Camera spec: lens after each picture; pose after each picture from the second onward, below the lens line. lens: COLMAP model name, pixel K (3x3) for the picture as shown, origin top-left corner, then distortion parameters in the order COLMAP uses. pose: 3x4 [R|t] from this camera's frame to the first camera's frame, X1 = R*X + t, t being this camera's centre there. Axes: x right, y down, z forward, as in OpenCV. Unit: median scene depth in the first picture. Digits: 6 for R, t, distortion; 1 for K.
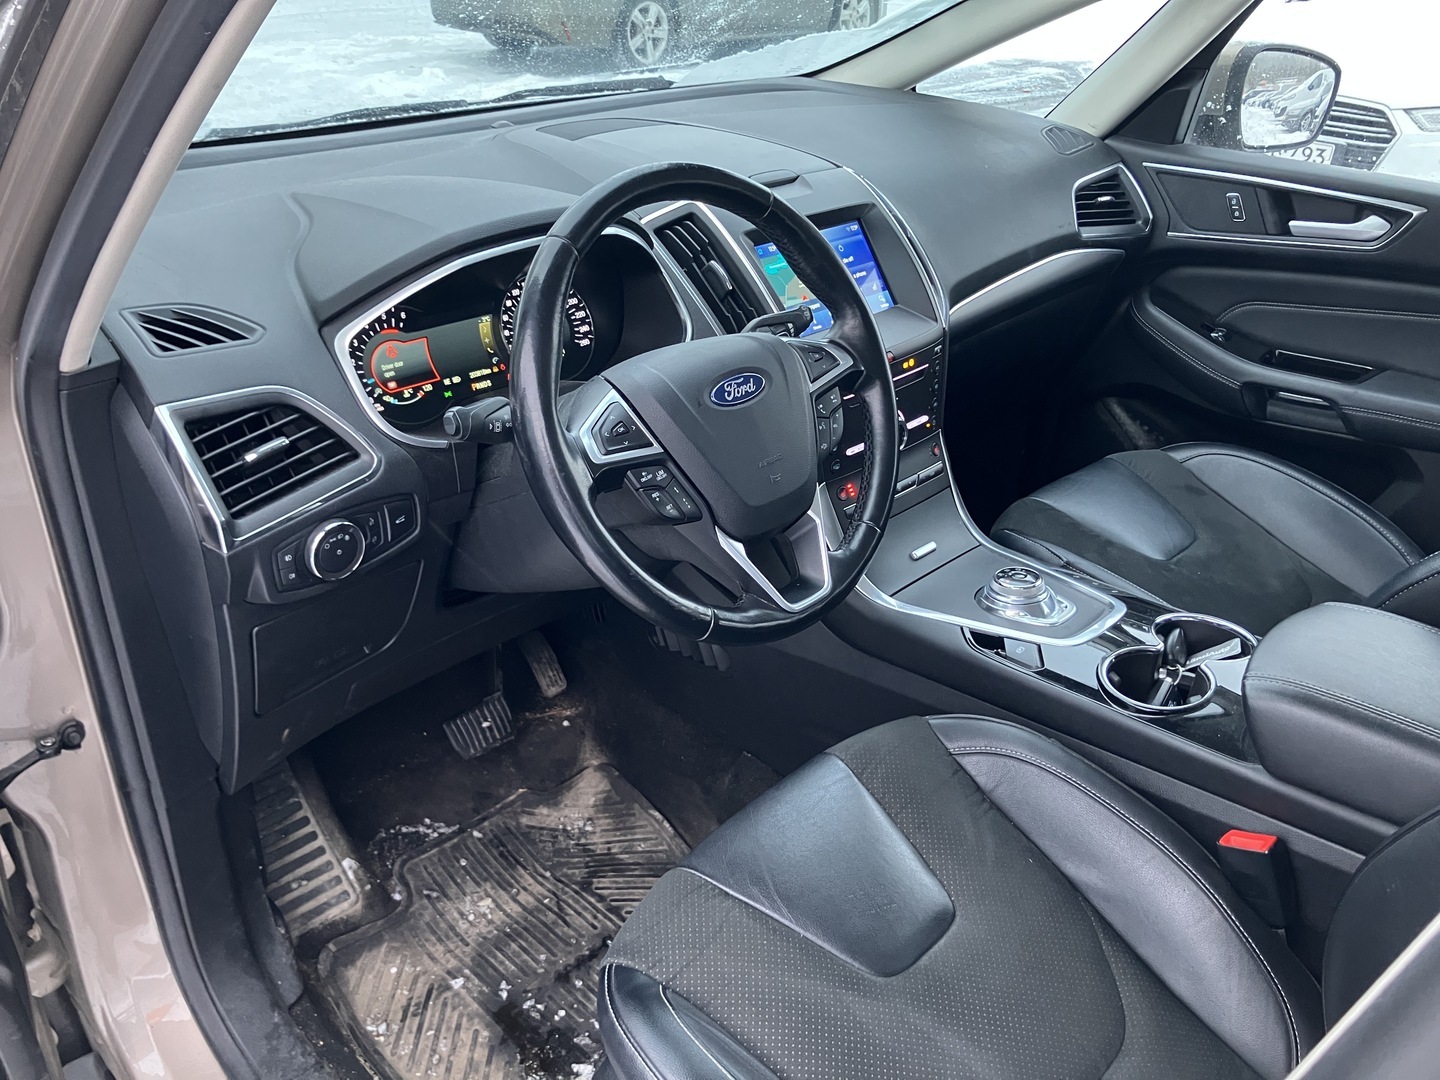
lens RADIAL K [[1196.2, 0, 720.0], [0, 1196.2, 540.0], [0, 0, 1]] dist [0.014286, -0.004764]
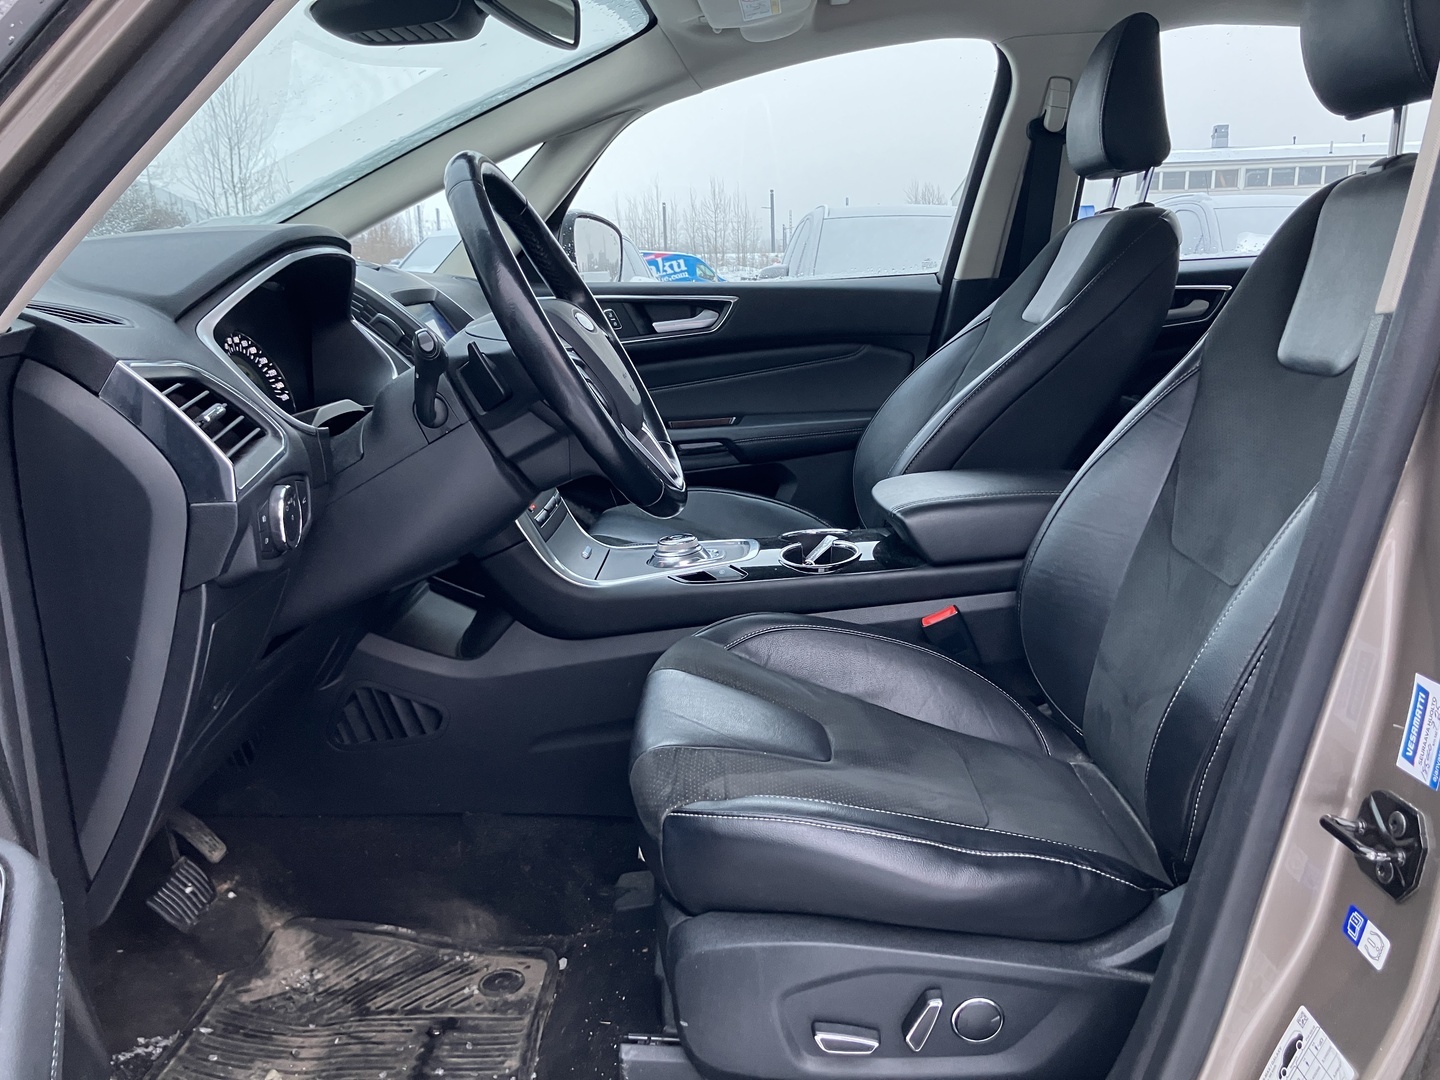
lens RADIAL K [[1196.2, 0, 720.0], [0, 1196.2, 540.0], [0, 0, 1]] dist [0.014286, -0.004764]
pose [[0.729346, -0.196609, 0.655286, -0.428275], [0.362915, 0.923133, -0.126959, 0.168402], [-0.579954, 0.330410, 0.744635, 0.053817]]
